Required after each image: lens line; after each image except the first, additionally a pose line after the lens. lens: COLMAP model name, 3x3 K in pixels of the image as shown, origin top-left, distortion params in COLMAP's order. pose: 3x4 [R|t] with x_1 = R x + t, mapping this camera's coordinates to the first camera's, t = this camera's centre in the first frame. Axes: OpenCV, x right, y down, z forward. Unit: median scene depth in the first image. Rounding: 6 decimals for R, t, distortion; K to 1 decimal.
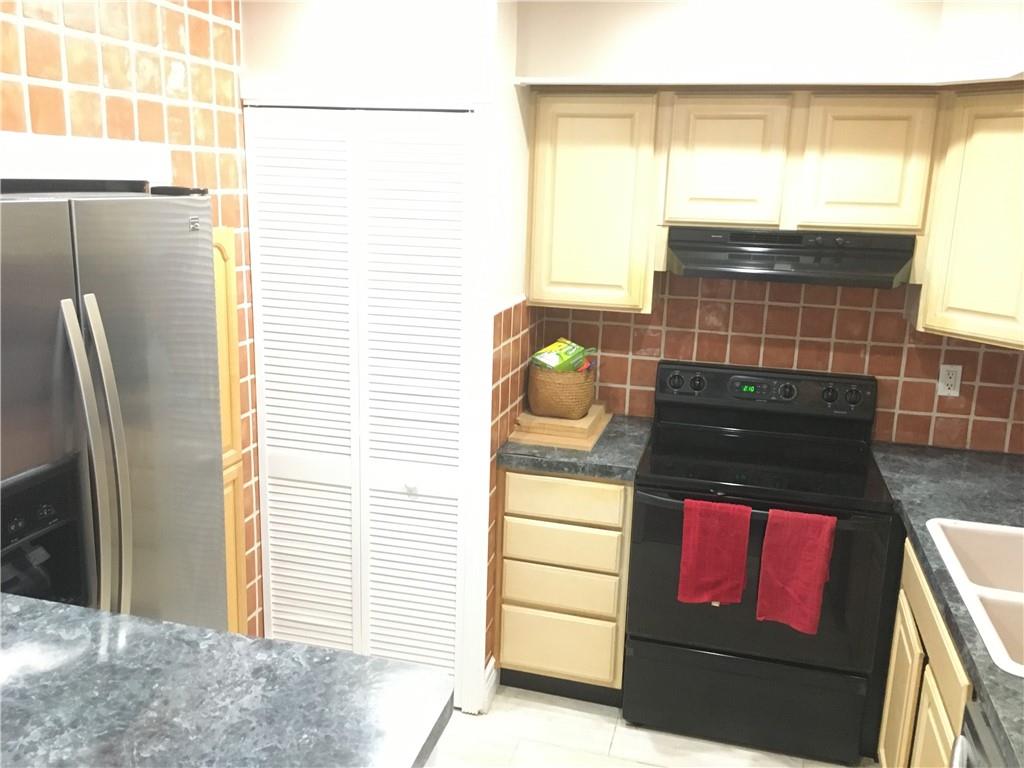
lens RADIAL K [[878.0, 0, 513.2], [0, 878.0, 380.1], [0, 0, 1]] dist [0.070206, -0.086826]
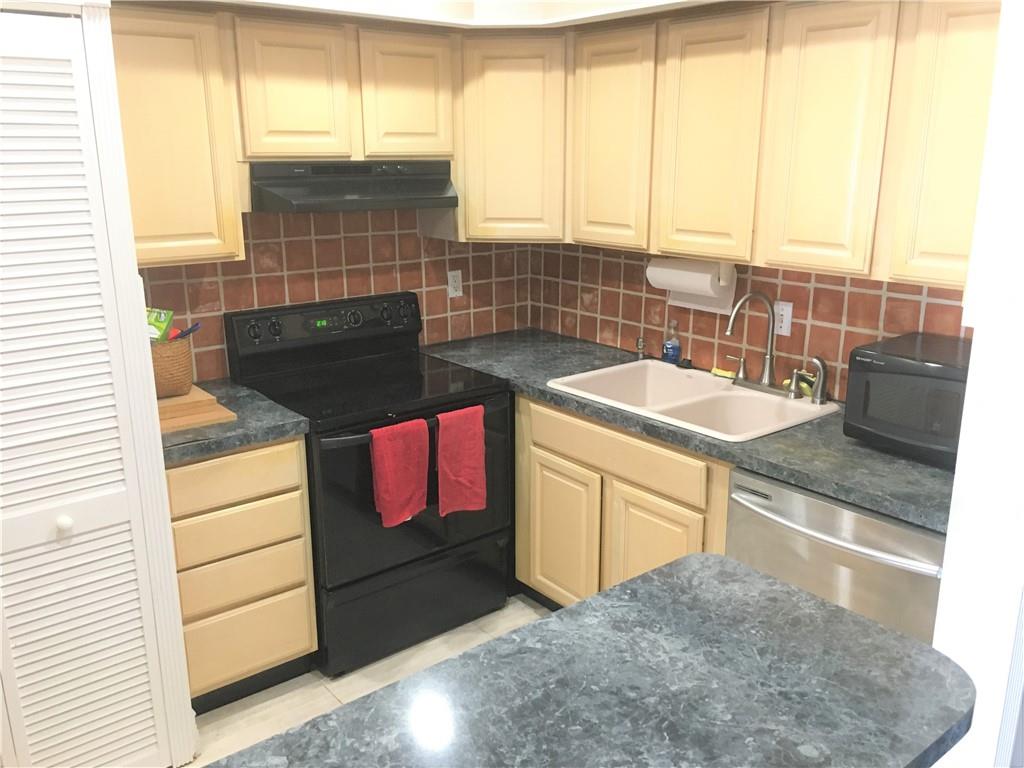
lens RADIAL K [[878.0, 0, 511.2], [0, 878.0, 381.2], [0, 0, 1]] dist [0.070206, -0.086826]
pose [[0.581972, -0.239509, 0.777139, -0.442289], [0.203031, 0.968175, 0.146342, -0.032095], [-0.787456, 0.072616, 0.612078, 0.228160]]
